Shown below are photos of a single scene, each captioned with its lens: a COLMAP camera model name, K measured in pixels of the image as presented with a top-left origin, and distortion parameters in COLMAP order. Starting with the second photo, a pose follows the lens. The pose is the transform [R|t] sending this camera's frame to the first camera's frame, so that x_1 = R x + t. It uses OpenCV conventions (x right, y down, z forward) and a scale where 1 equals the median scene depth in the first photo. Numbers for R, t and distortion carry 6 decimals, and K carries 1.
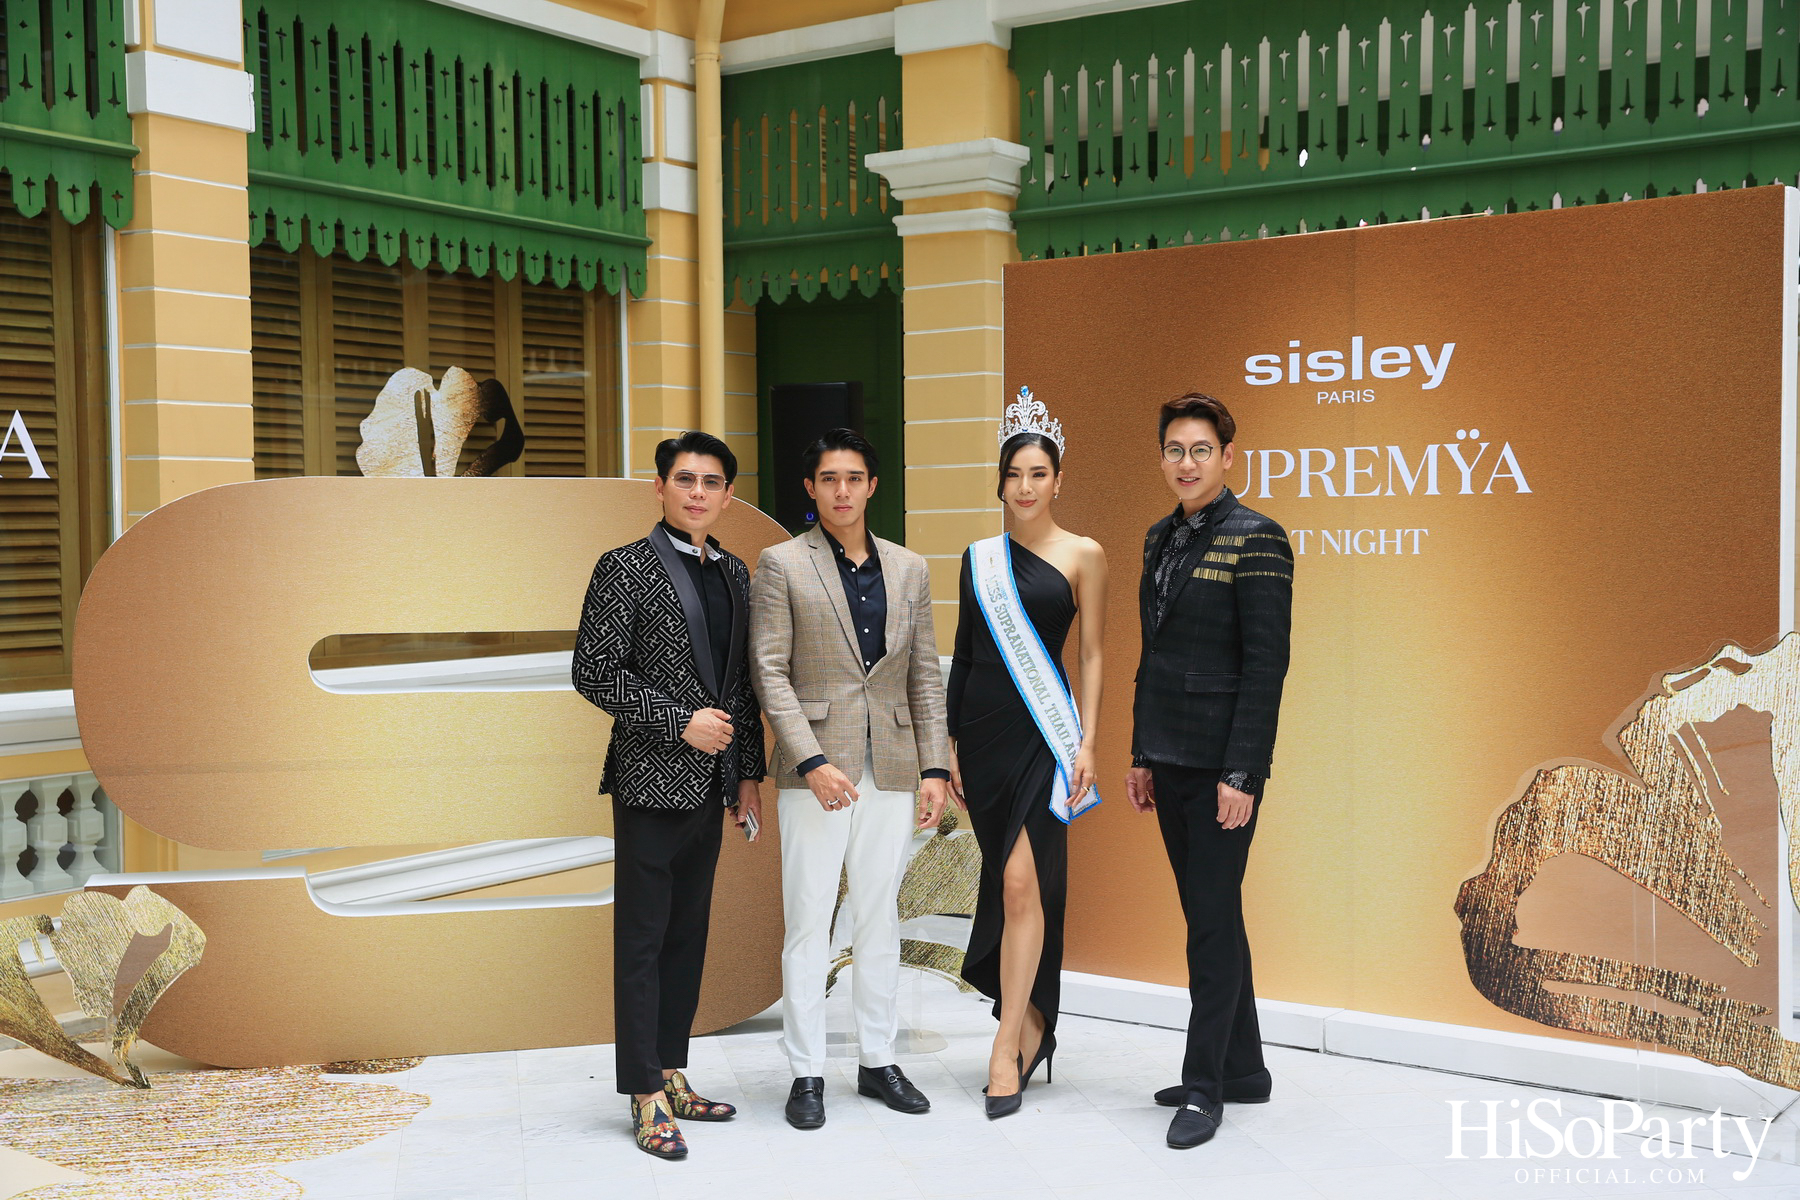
lens RADIAL K [[2136.1, 0, 896.2], [0, 2136.1, 592.1], [0, 0, 1]] dist [0.039910, 0.101989]
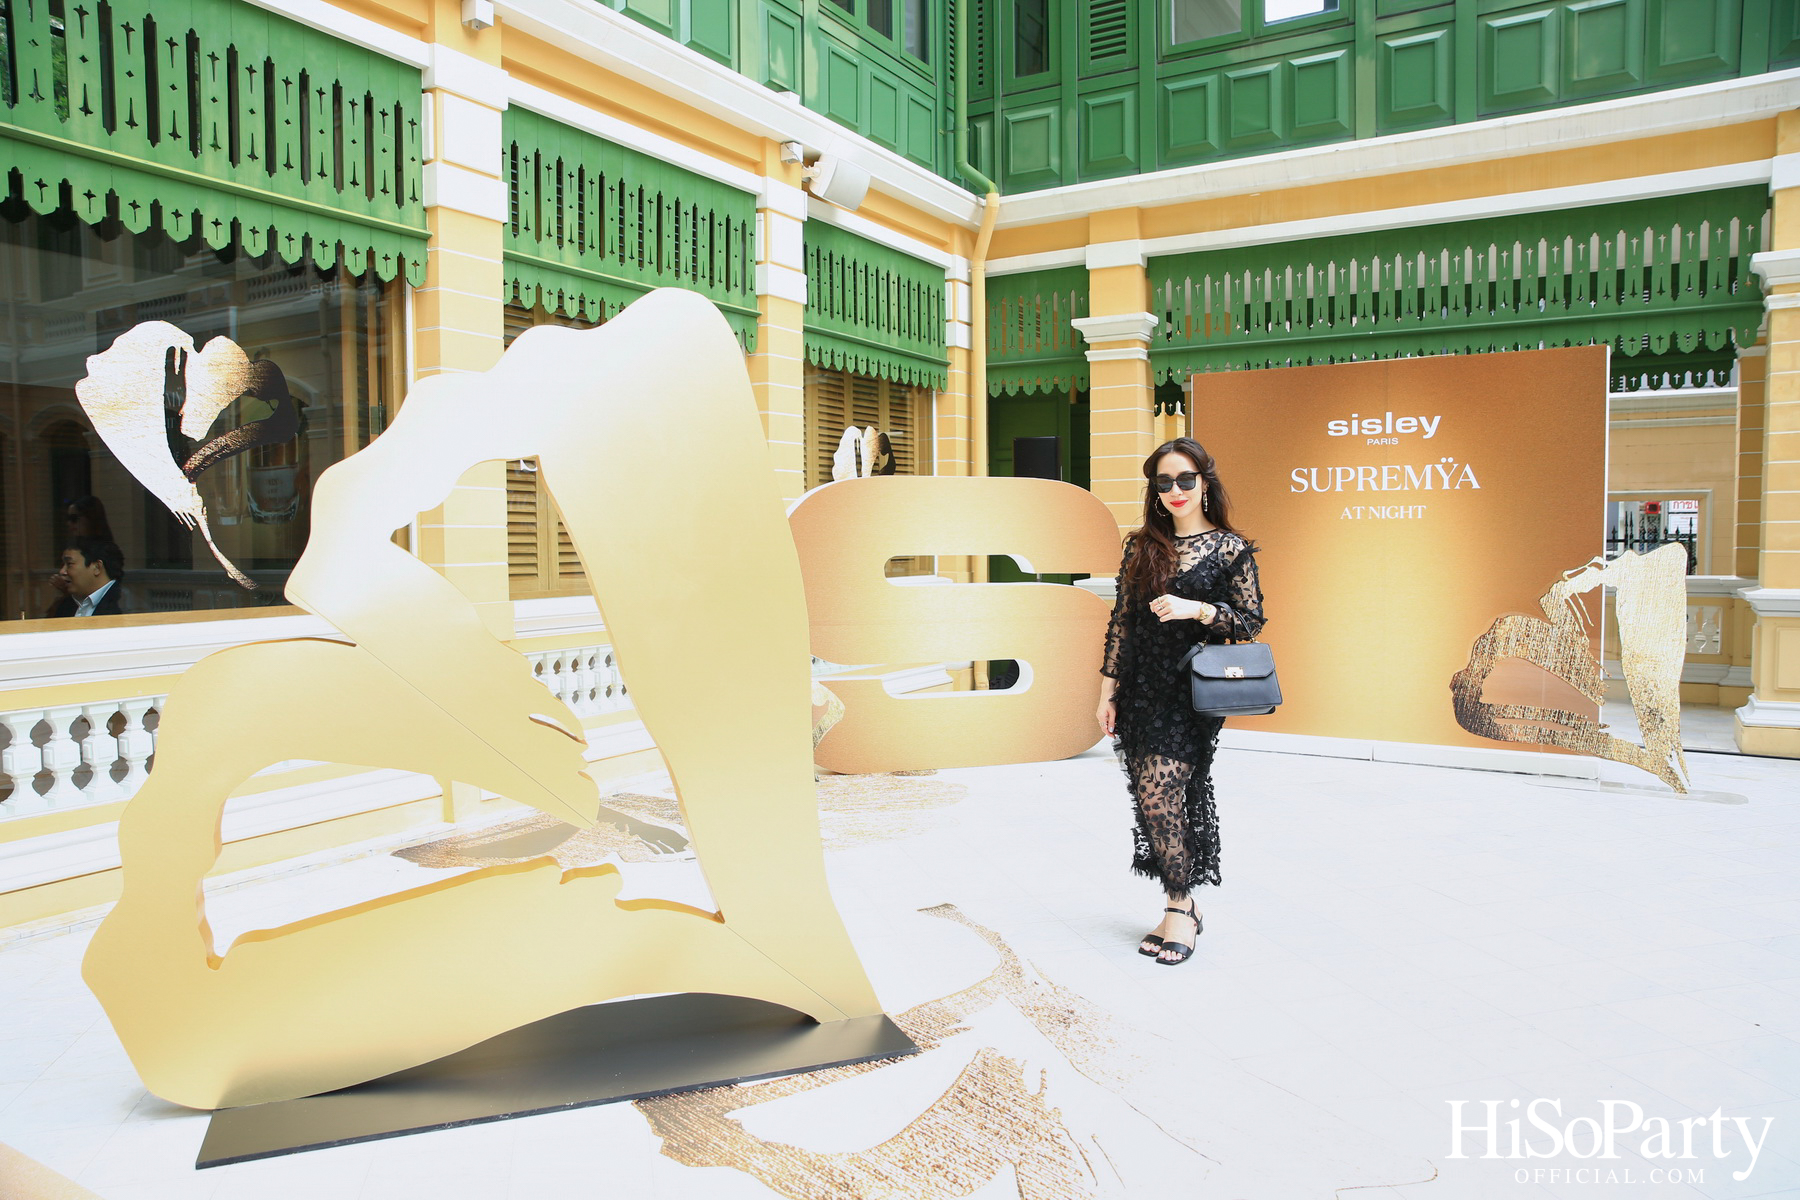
lens RADIAL K [[1212.3, 0, 898.9], [0, 1212.3, 602.5], [0, 0, 1]] dist [-0.111969, 0.083009]
pose [[0.998376, -0.001944, 0.056932, -0.258660], [0.000573, 0.999710, 0.024085, 0.028533], [-0.056962, -0.024014, 0.998088, -0.094167]]
